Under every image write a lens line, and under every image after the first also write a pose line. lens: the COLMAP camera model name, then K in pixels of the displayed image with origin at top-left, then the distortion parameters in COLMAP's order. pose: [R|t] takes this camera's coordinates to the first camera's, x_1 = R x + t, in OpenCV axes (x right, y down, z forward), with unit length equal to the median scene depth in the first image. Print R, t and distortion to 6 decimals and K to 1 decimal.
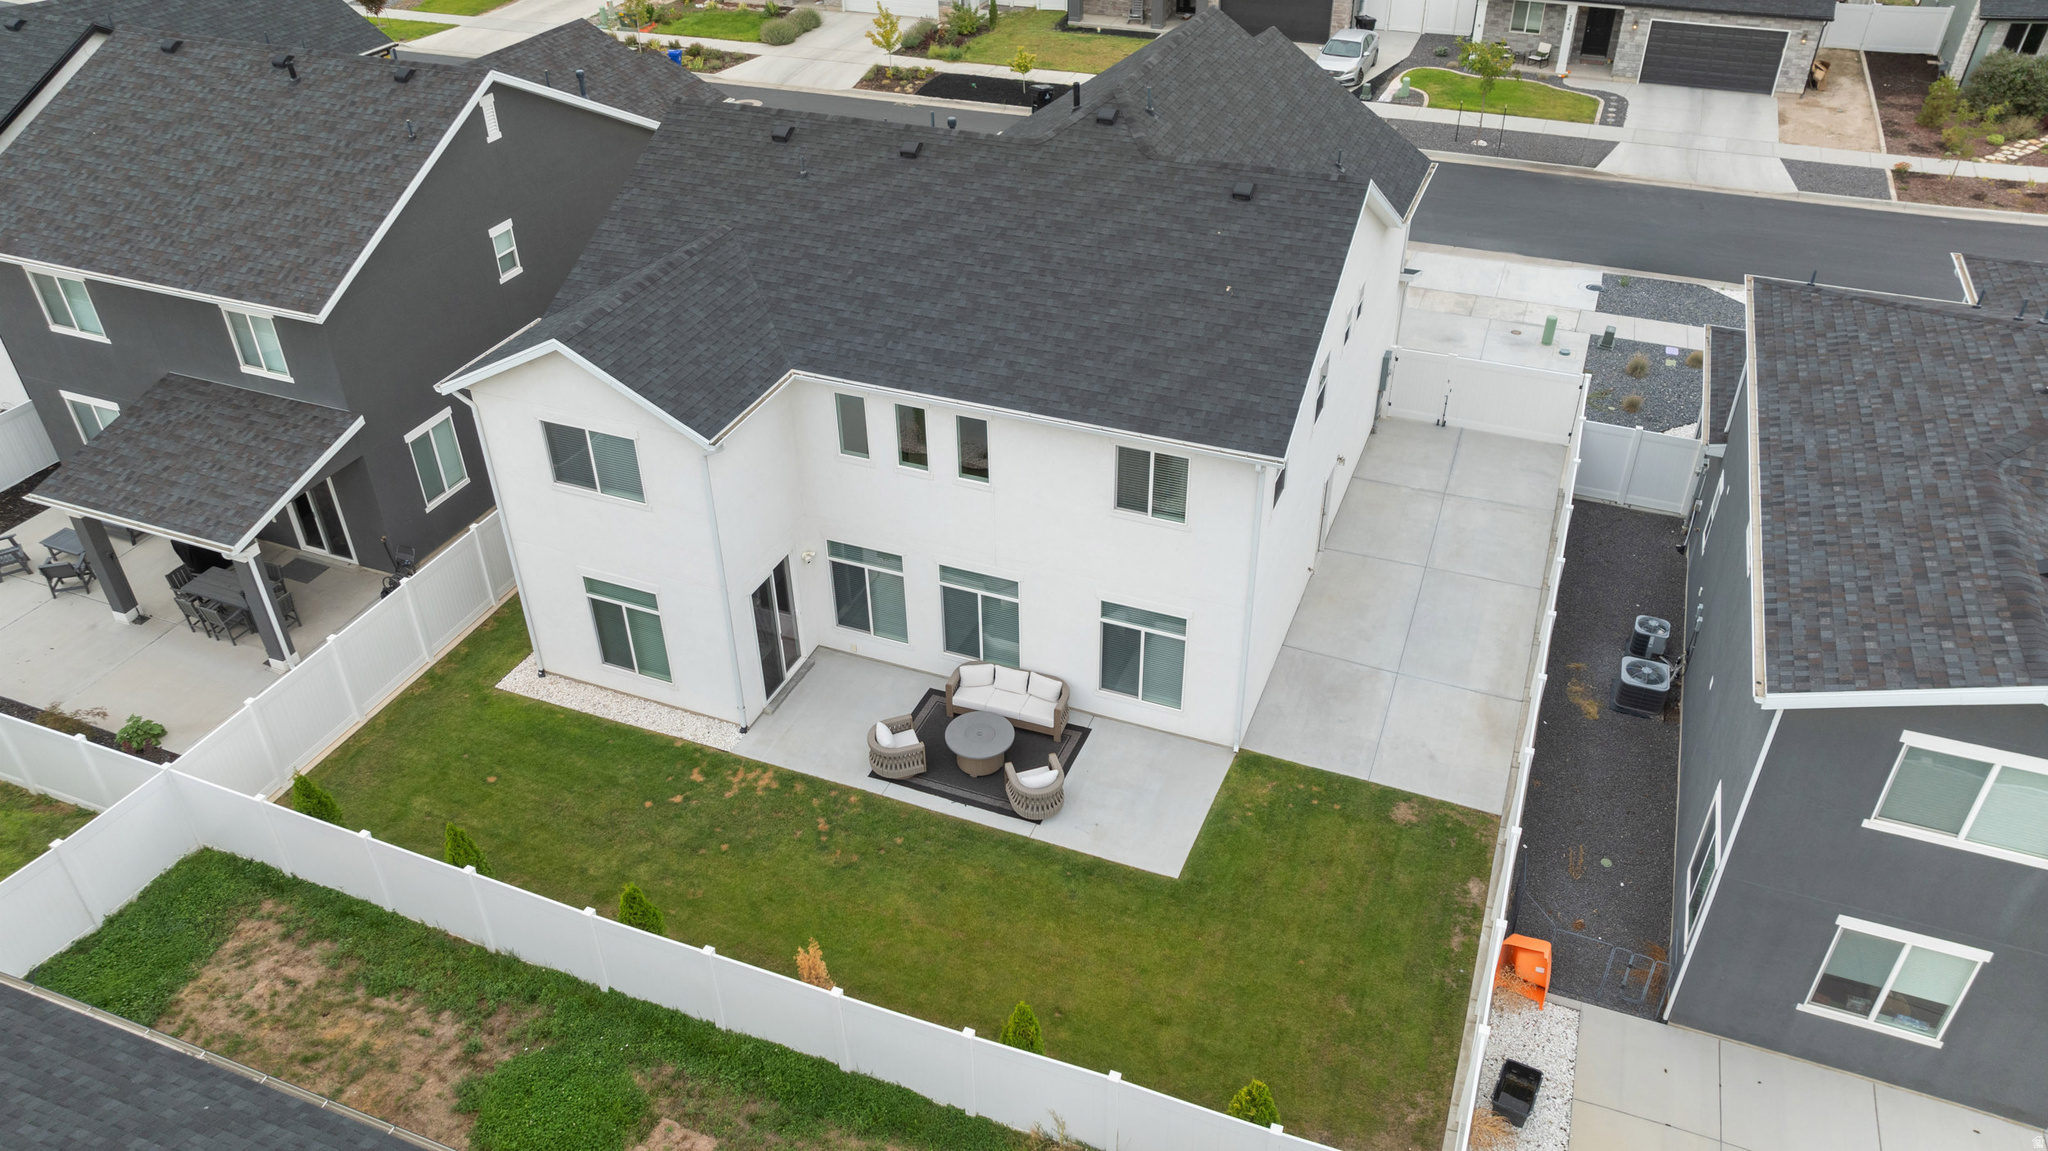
lens RADIAL K [[1443.3, 0, 1027.5], [0, 1443.3, 576.1], [0, 0, 1]] dist [-0.040951, 0.039391]
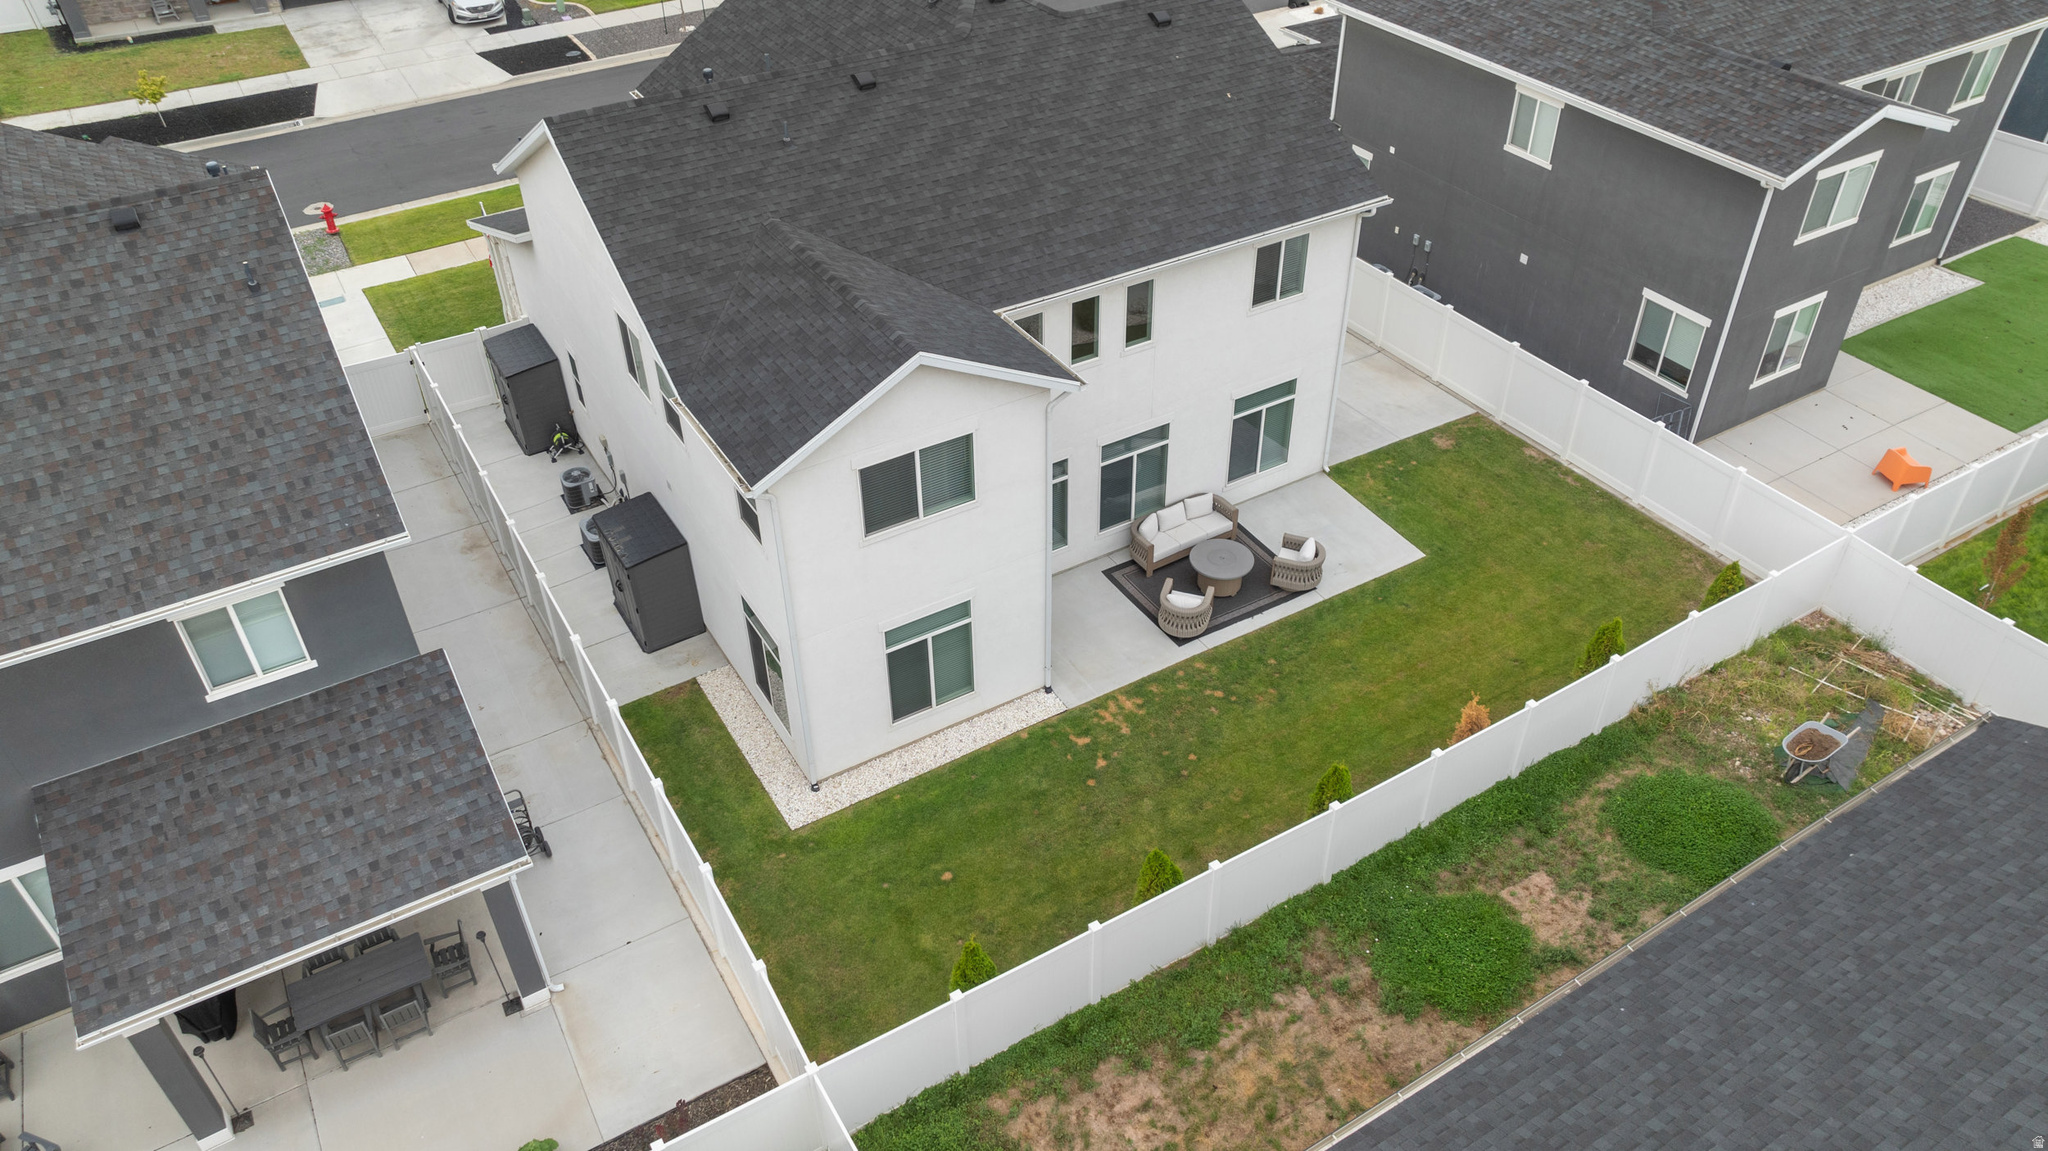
lens RADIAL K [[1443.3, 0, 1027.5], [0, 1443.3, 576.1], [0, 0, 1]] dist [-0.040951, 0.039391]
pose [[0.601550, -0.492474, 0.628973, -0.843714], [0.458392, 0.857636, 0.233106, -0.206673], [-0.654228, 0.148091, 0.741657, 0.305990]]
